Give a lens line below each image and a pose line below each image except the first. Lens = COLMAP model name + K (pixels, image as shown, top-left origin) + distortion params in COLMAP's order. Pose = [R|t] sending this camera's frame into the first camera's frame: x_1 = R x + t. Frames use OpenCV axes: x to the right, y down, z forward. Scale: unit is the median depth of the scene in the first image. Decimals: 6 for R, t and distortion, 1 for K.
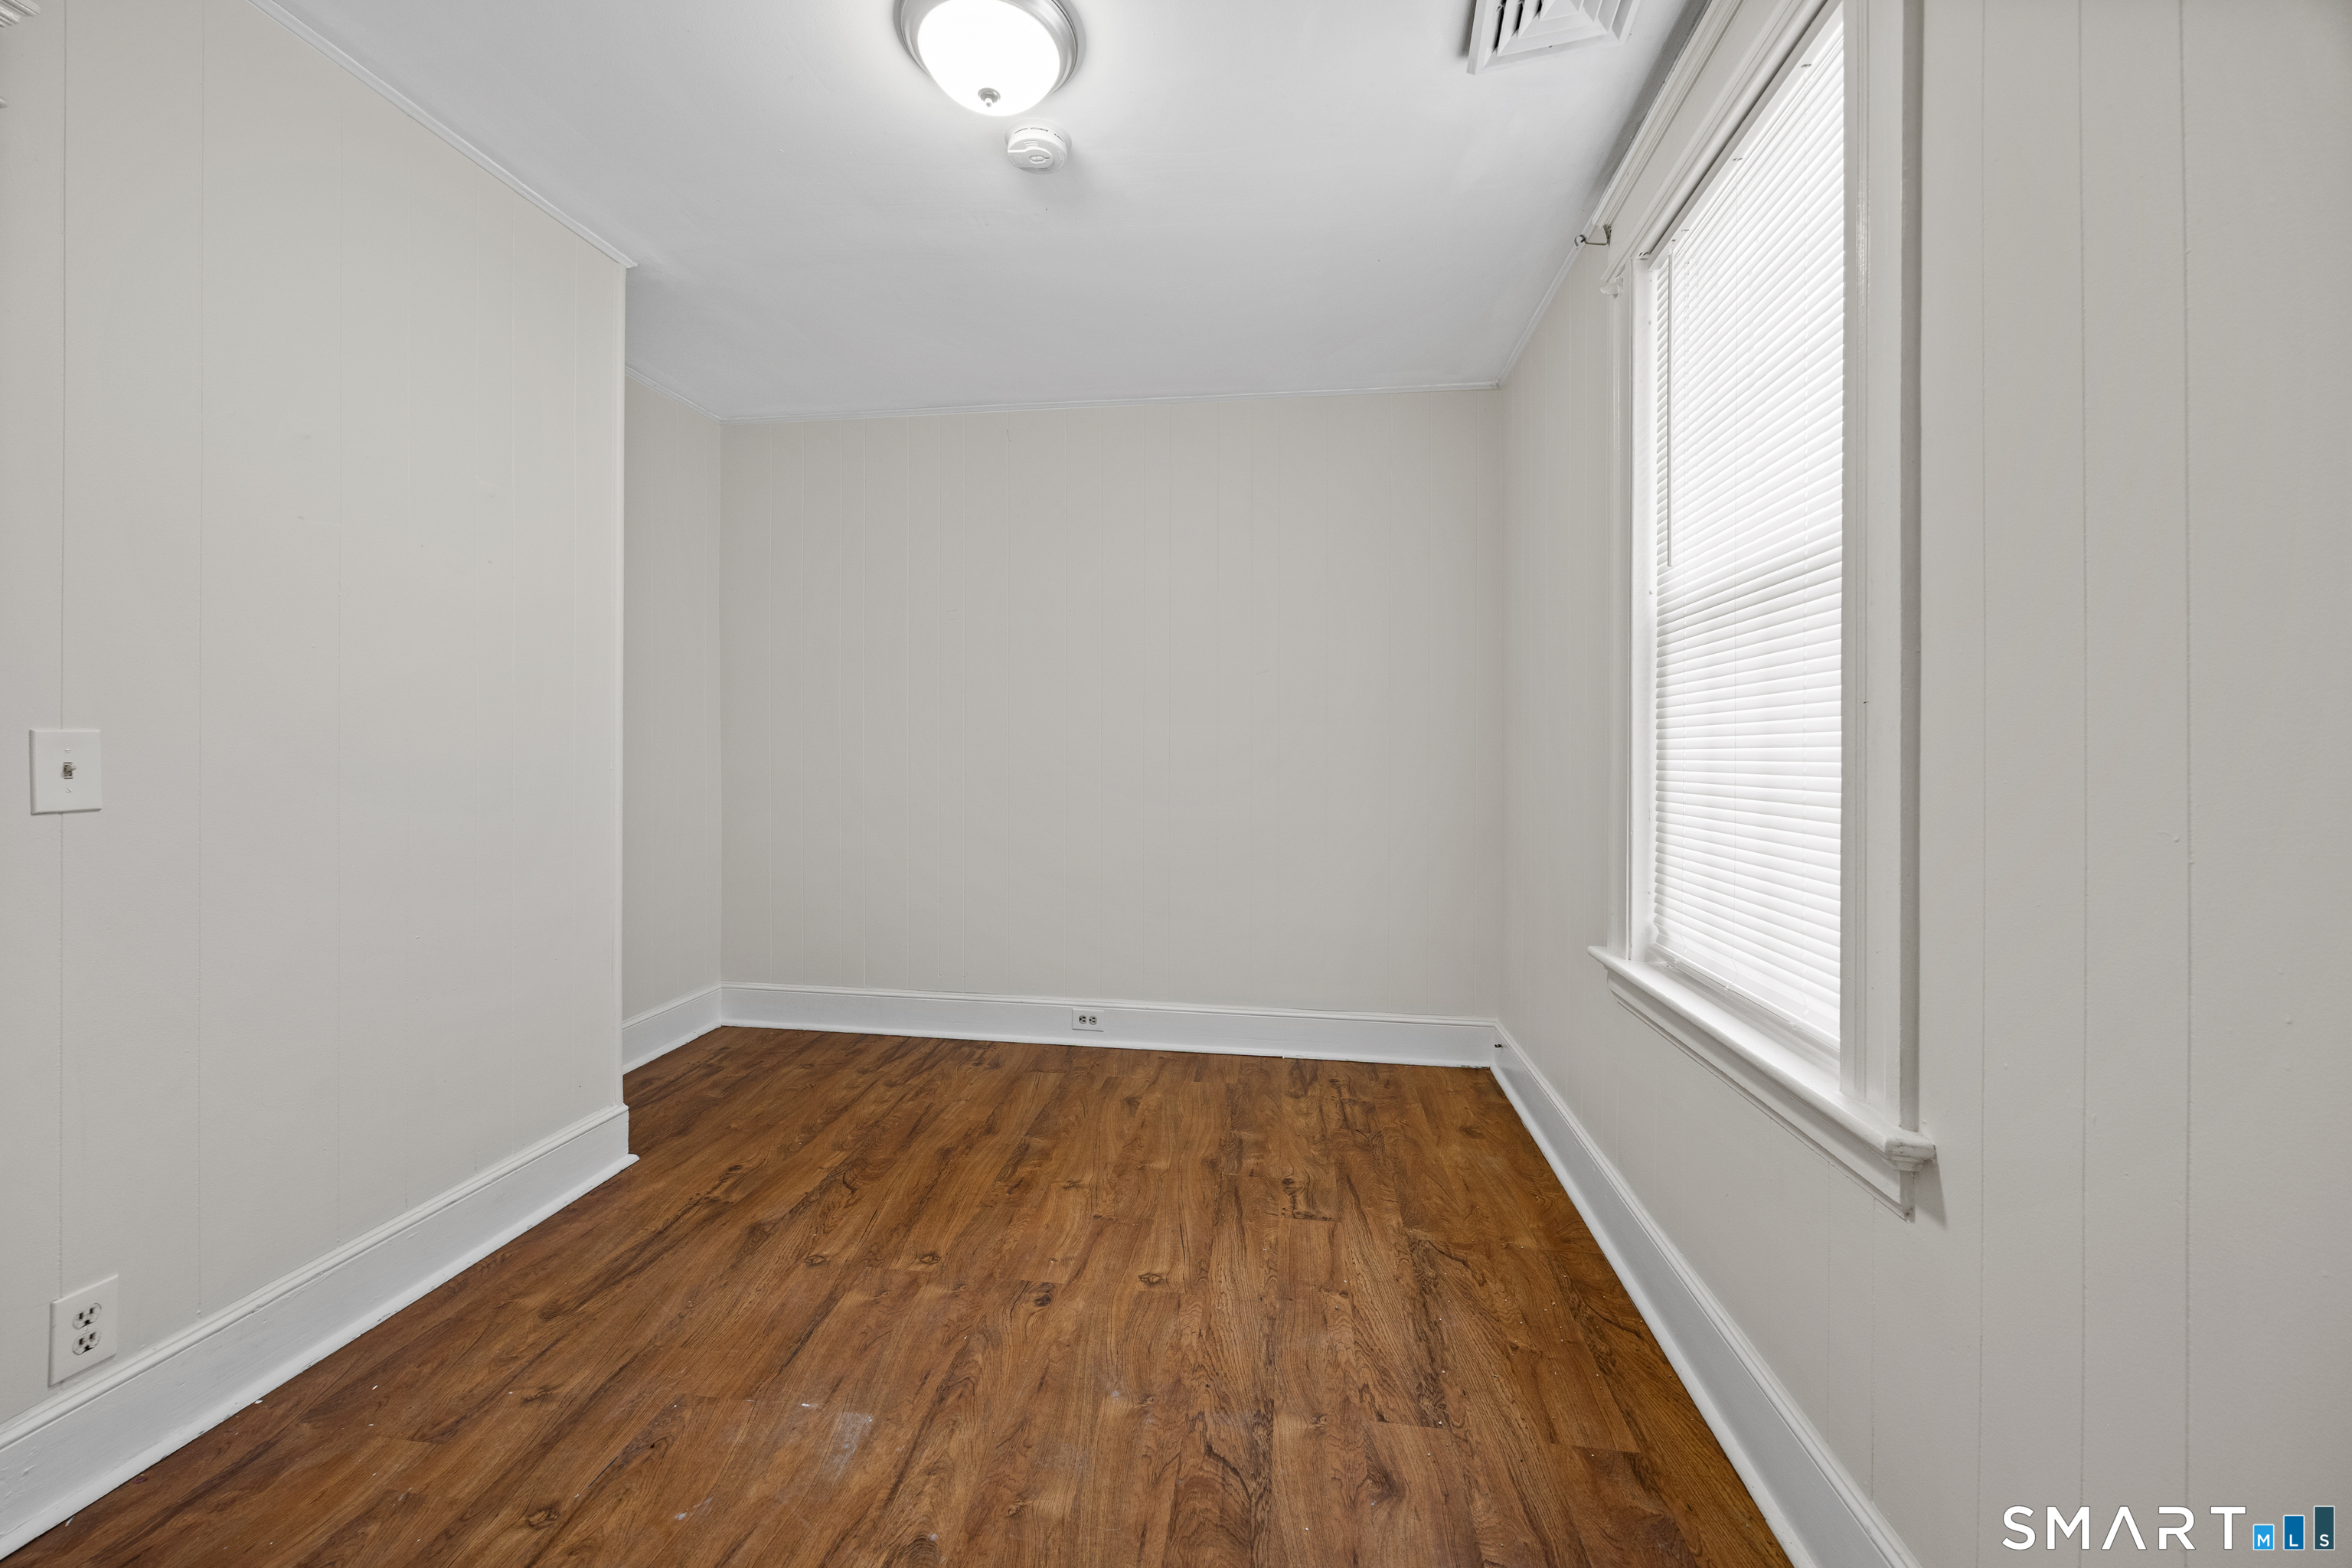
lens RADIAL K [[940.2, 0, 1175.3], [0, 940.2, 775.5], [0, 0, 1]] dist [0.006325, -0.000107]
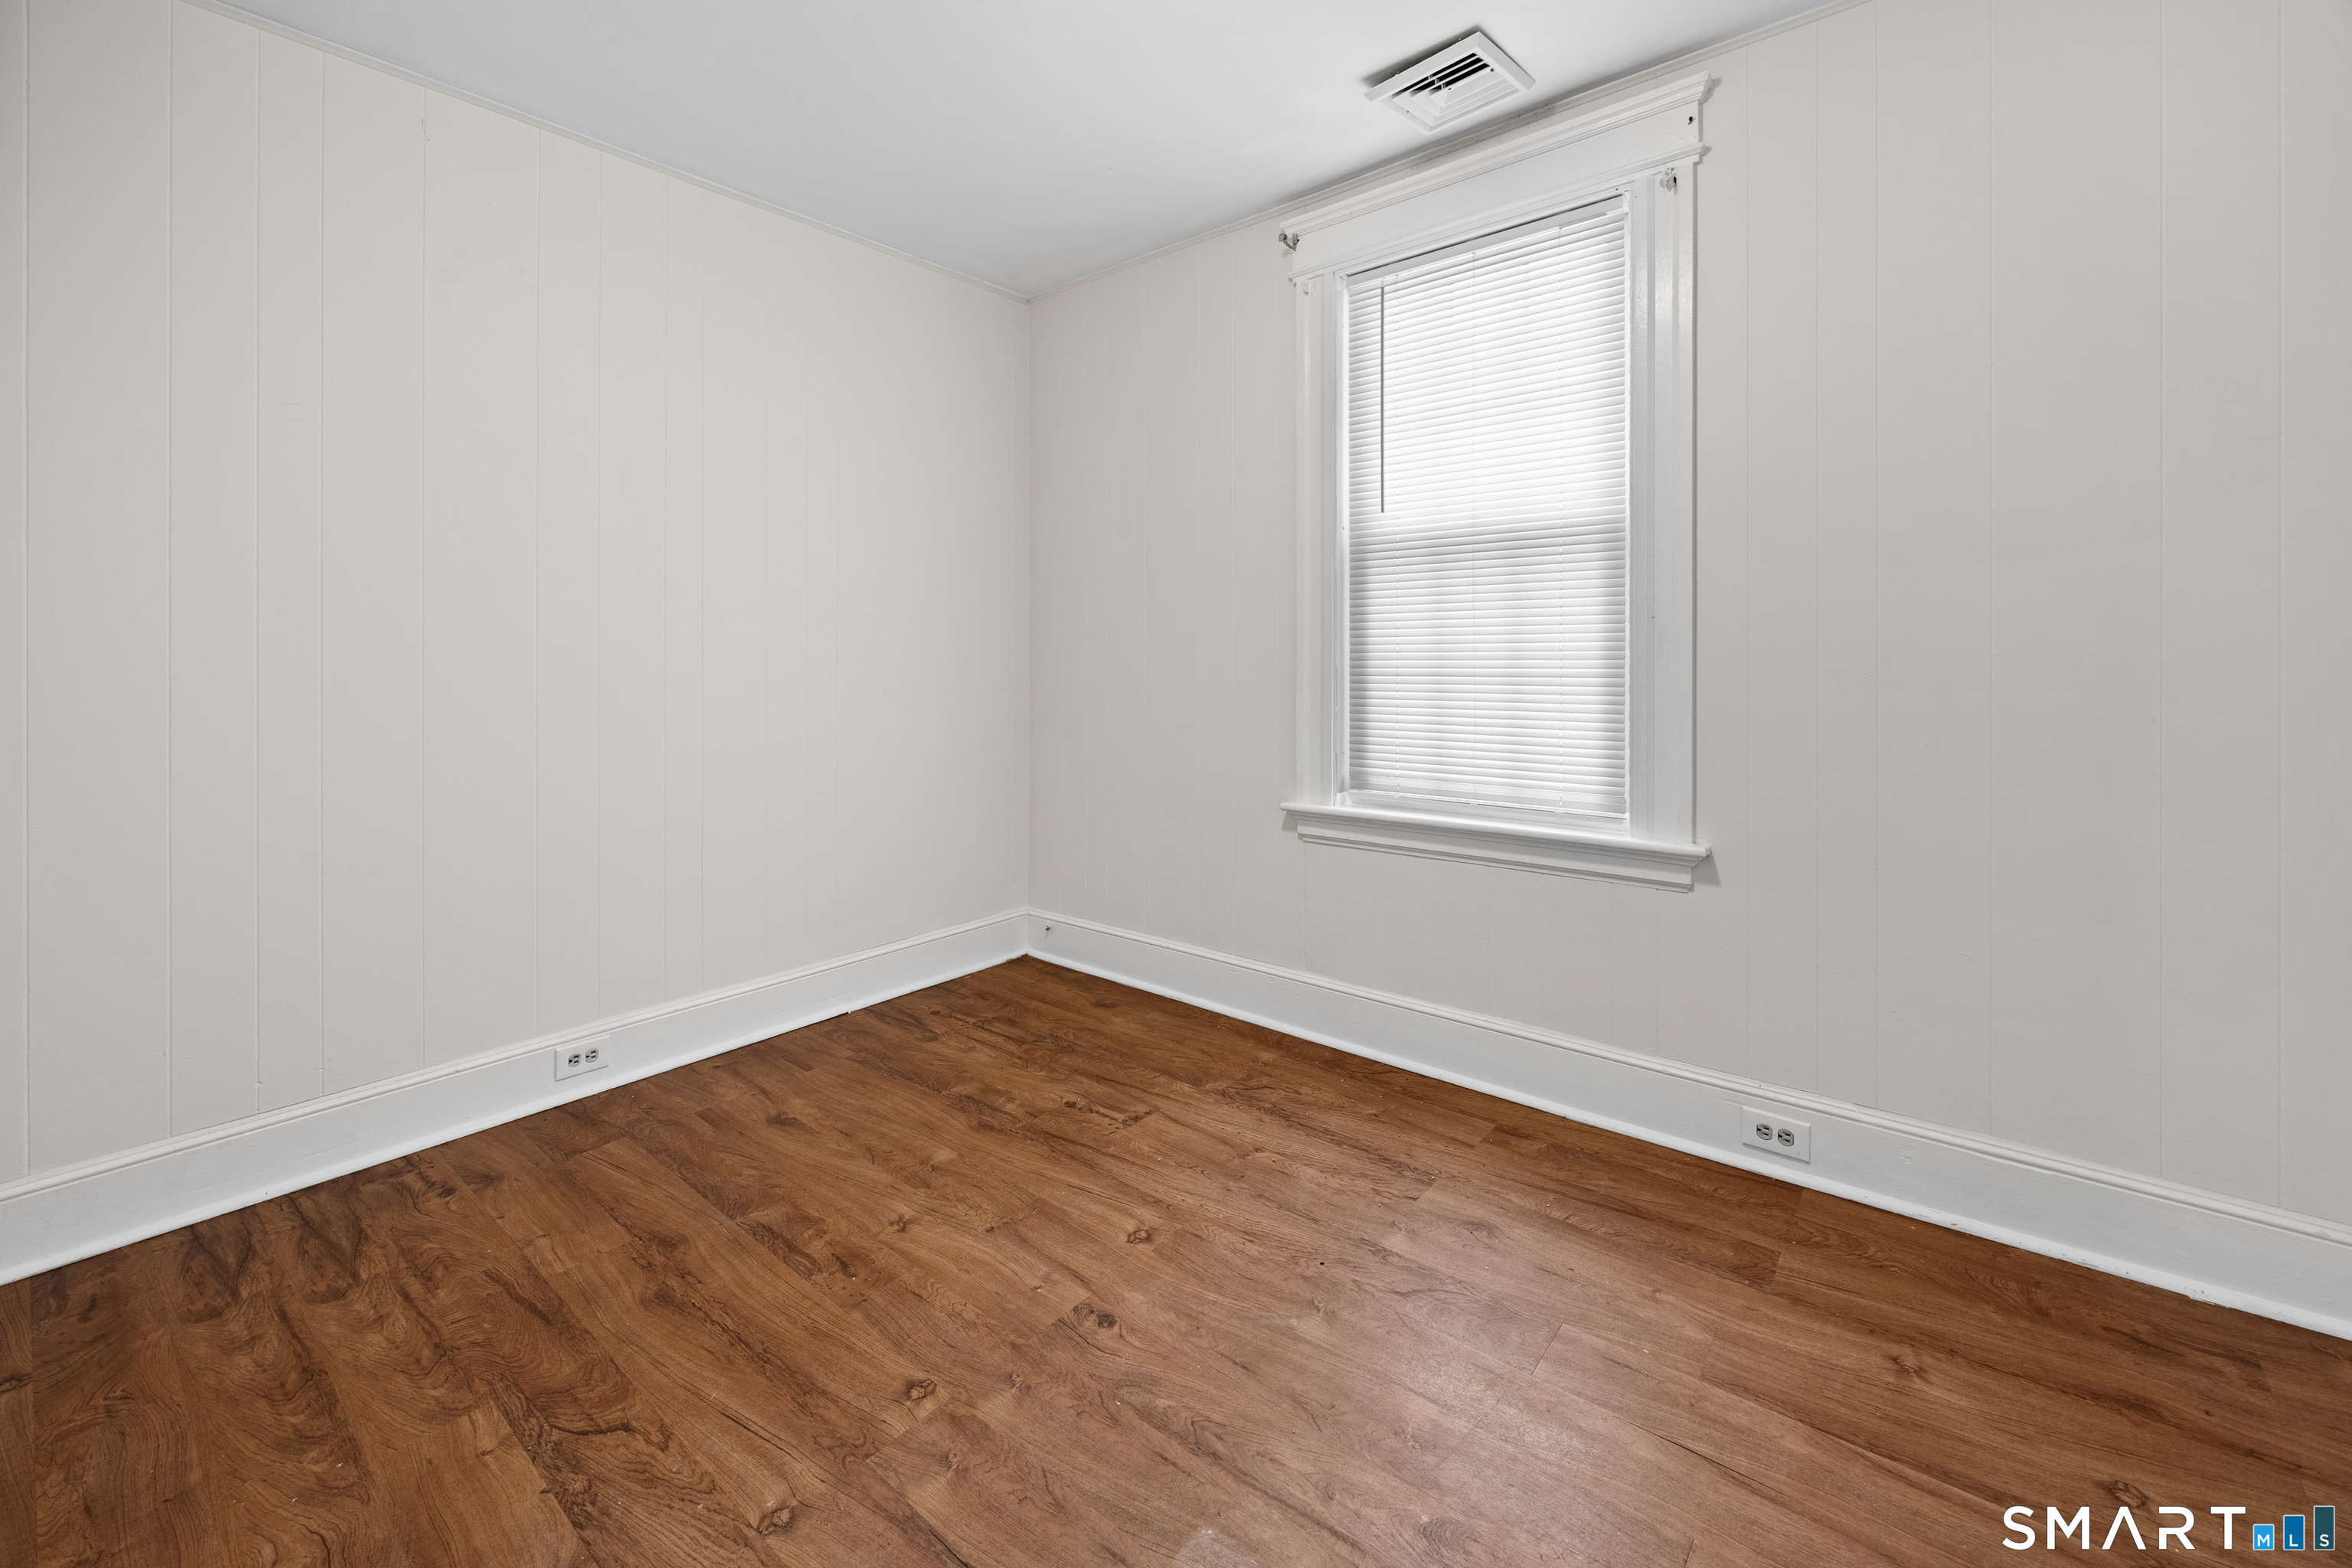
lens RADIAL K [[940.2, 0, 1200.5], [0, 940.2, 654.7], [0, 0, 1]] dist [0.006325, -0.000107]
pose [[0.524703, -0.010066, 0.851226, -0.644069], [0.032458, 0.999440, -0.008189, -0.012801], [-0.850666, 0.031926, 0.524736, 0.387047]]
